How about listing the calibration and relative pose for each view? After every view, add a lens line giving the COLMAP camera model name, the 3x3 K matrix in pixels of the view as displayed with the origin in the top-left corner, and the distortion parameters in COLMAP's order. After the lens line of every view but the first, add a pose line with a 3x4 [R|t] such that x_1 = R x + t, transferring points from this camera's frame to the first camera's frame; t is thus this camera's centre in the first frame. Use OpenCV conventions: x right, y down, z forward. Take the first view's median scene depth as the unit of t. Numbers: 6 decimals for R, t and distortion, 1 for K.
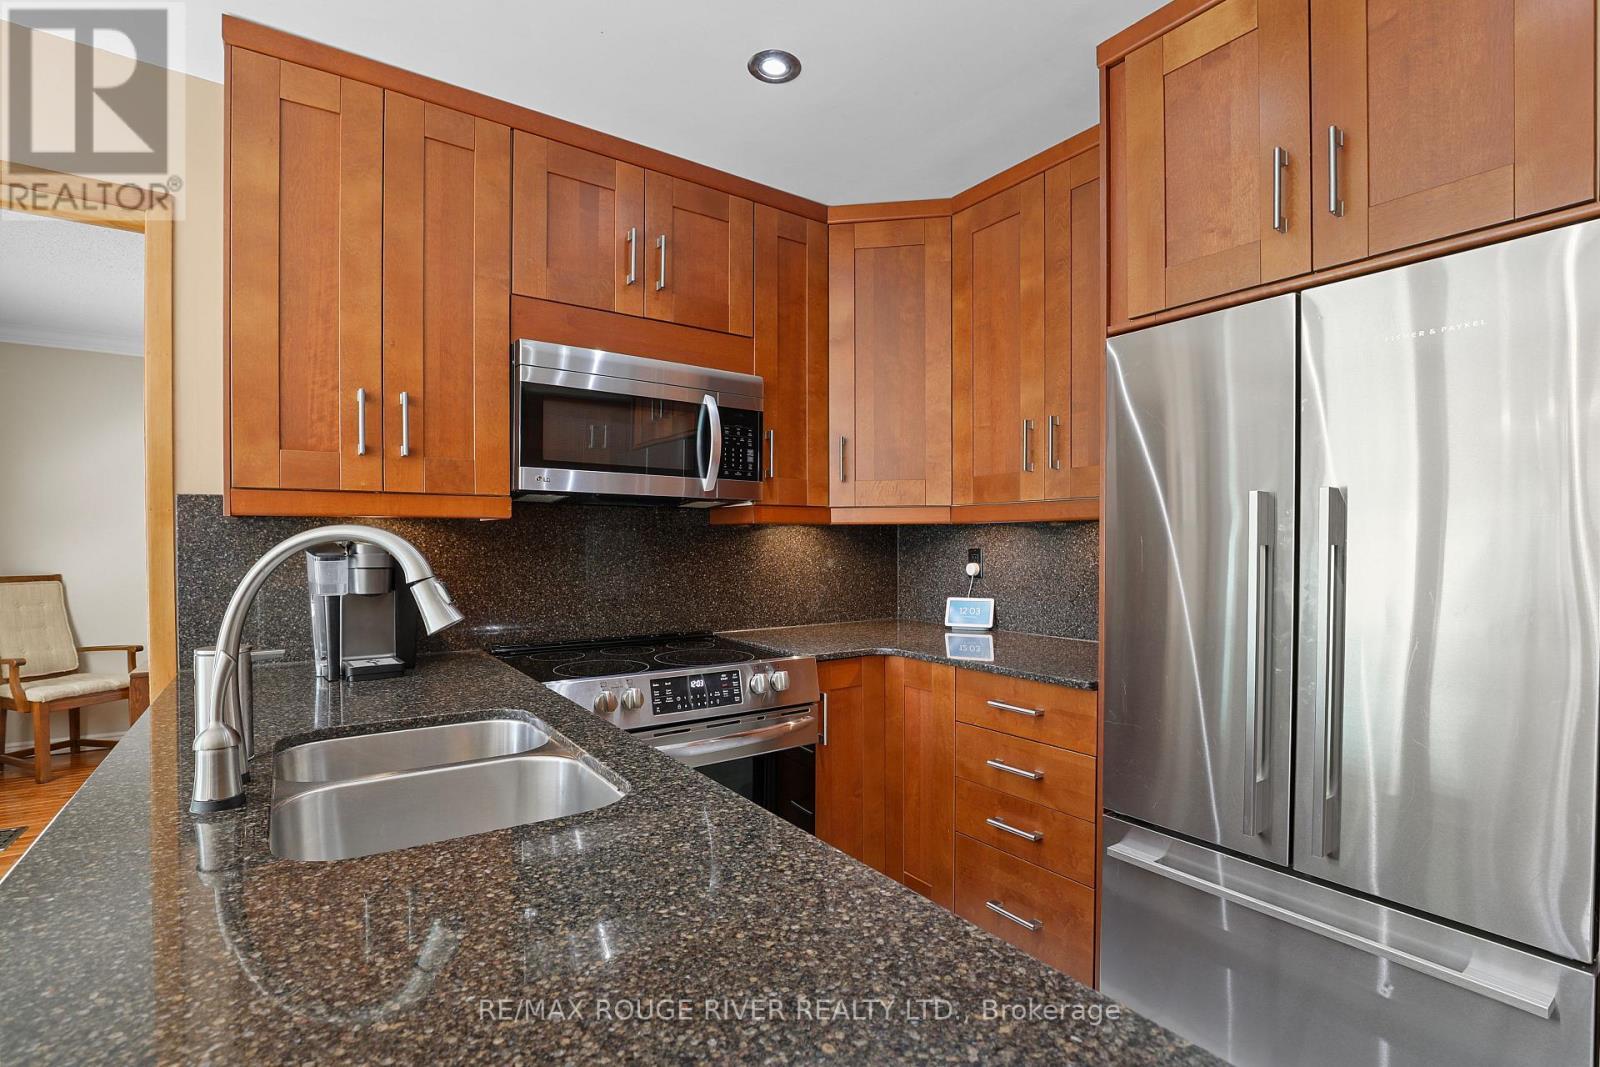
lens RADIAL K [[739.8, 0, 804.4], [0, 739.8, 552.9], [0, 0, 1]] dist [-0.029241, 0.003011]
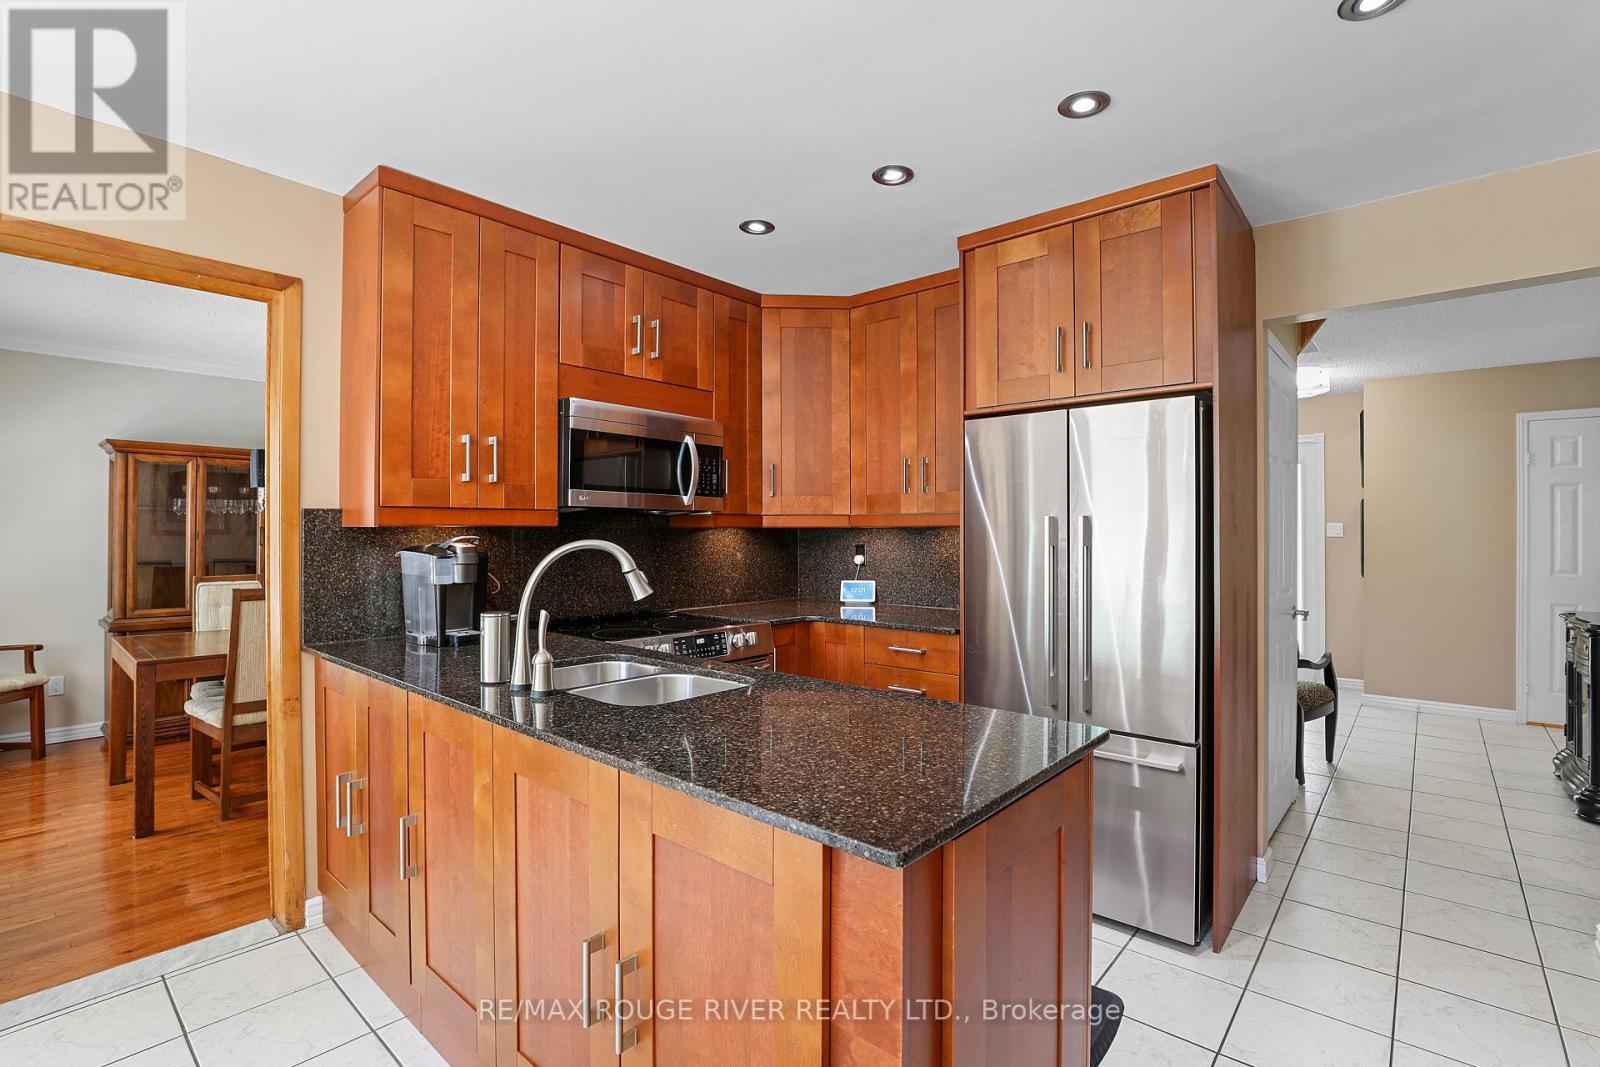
lens RADIAL K [[739.8, 0, 802.2], [0, 739.8, 532.0], [0, 0, 1]] dist [-0.029241, 0.003011]
pose [[0.972383, -0.001412, 0.233385, -0.281476], [0.004882, 0.999886, -0.014290, -0.014660], [-0.233338, 0.015035, 0.972279, -0.445673]]
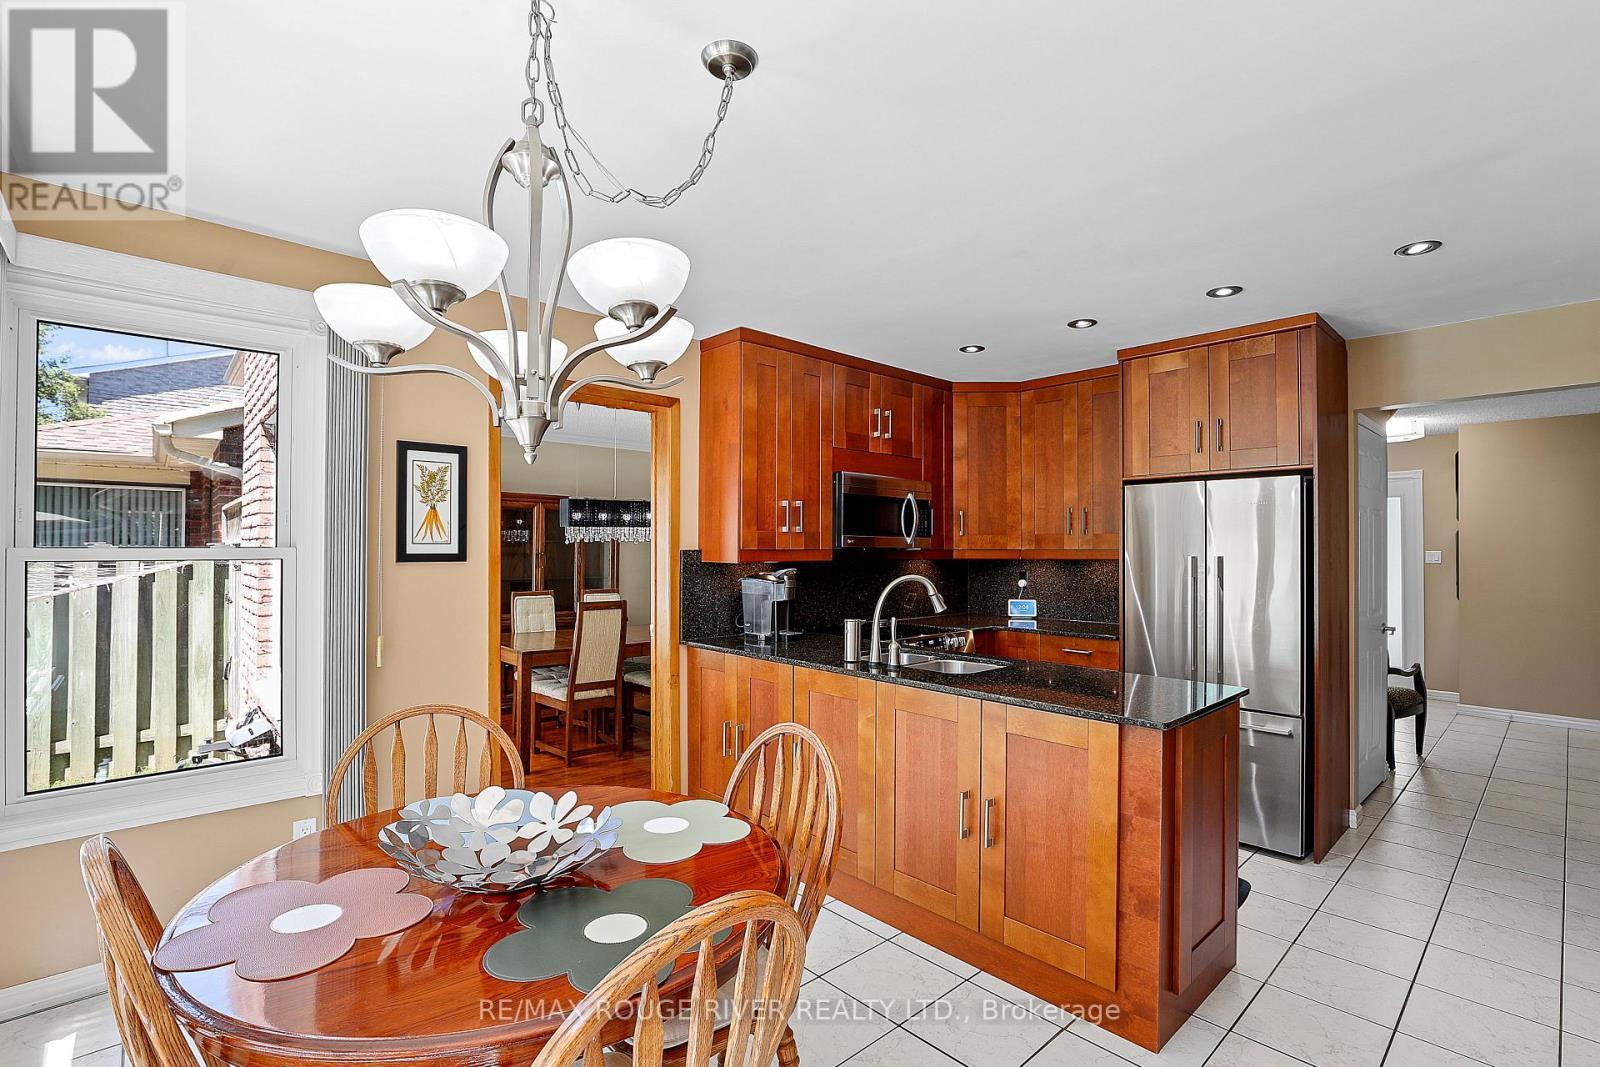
lens RADIAL K [[739.8, 0, 803.5], [0, 739.8, 542.5], [0, 0, 1]] dist [-0.029241, 0.003011]
pose [[0.991518, 0.002163, 0.129948, -0.741599], [0.000593, 0.999776, -0.021164, -0.054432], [-0.129964, 0.021061, 0.991295, -0.961900]]
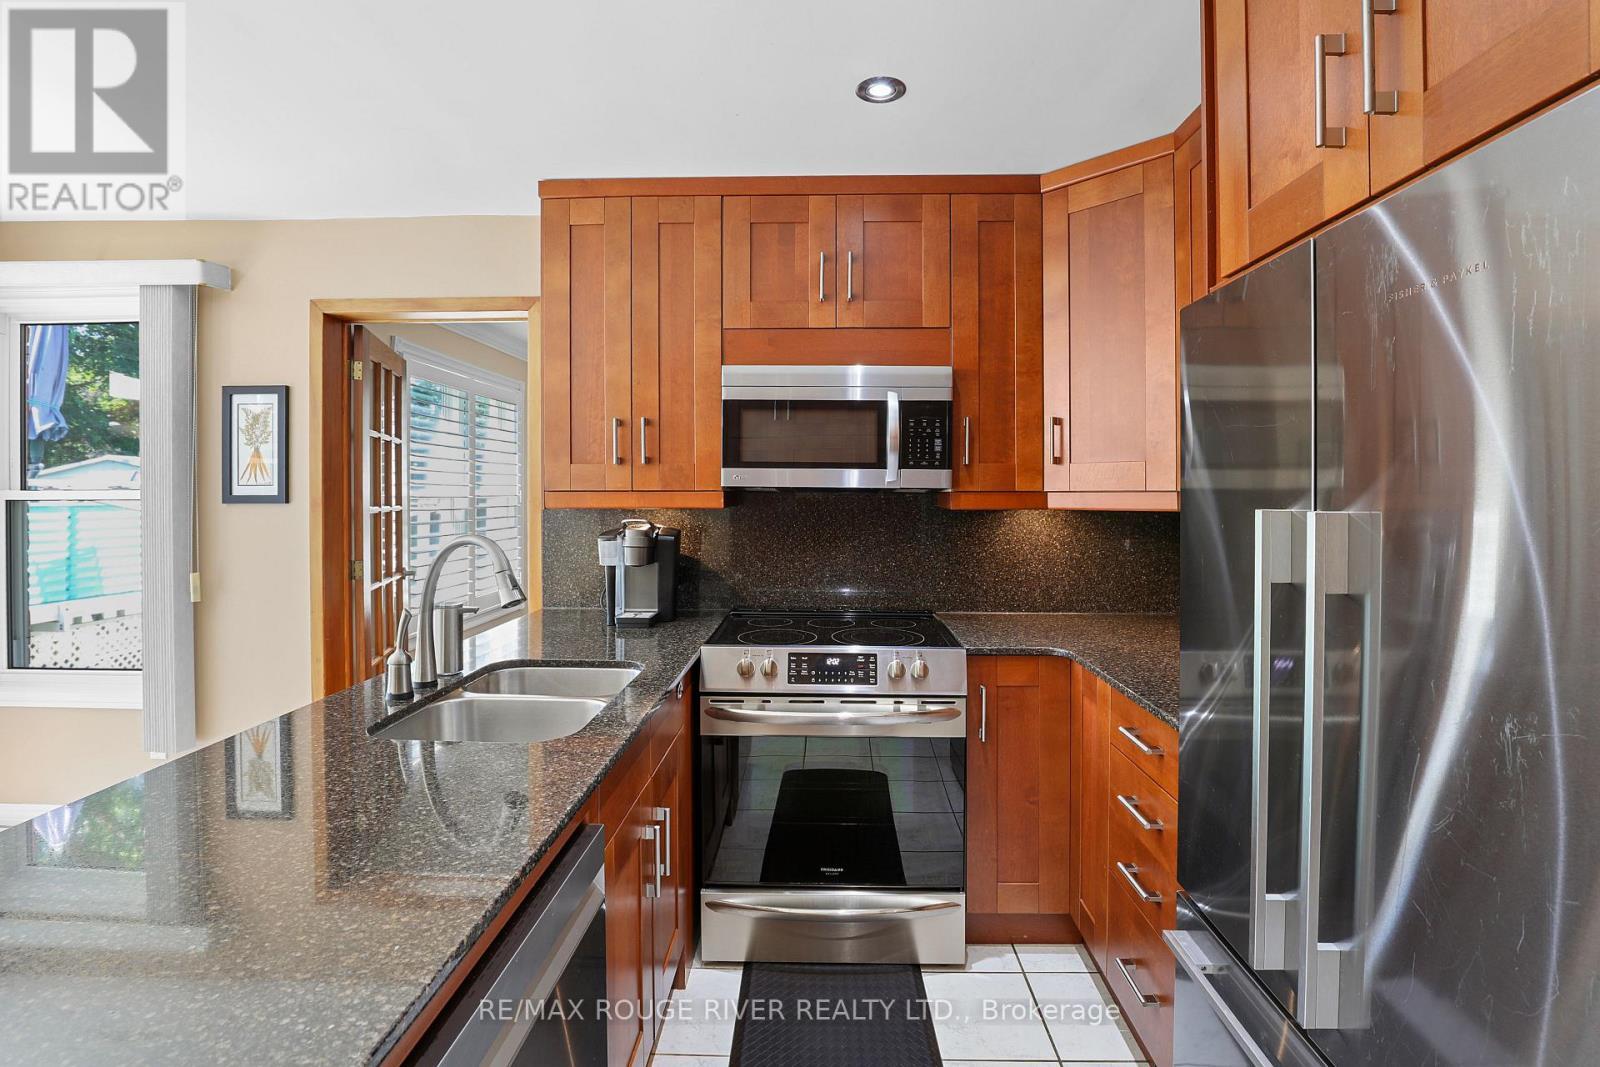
lens RADIAL K [[739.8, 0, 793.3], [0, 739.8, 498.7], [0, 0, 1]] dist [-0.029241, 0.003011]
pose [[0.796430, 0.004107, -0.604717, 0.463417], [-0.009974, 0.999930, -0.006344, -0.058236], [0.604648, 0.011084, 0.796415, 0.075306]]
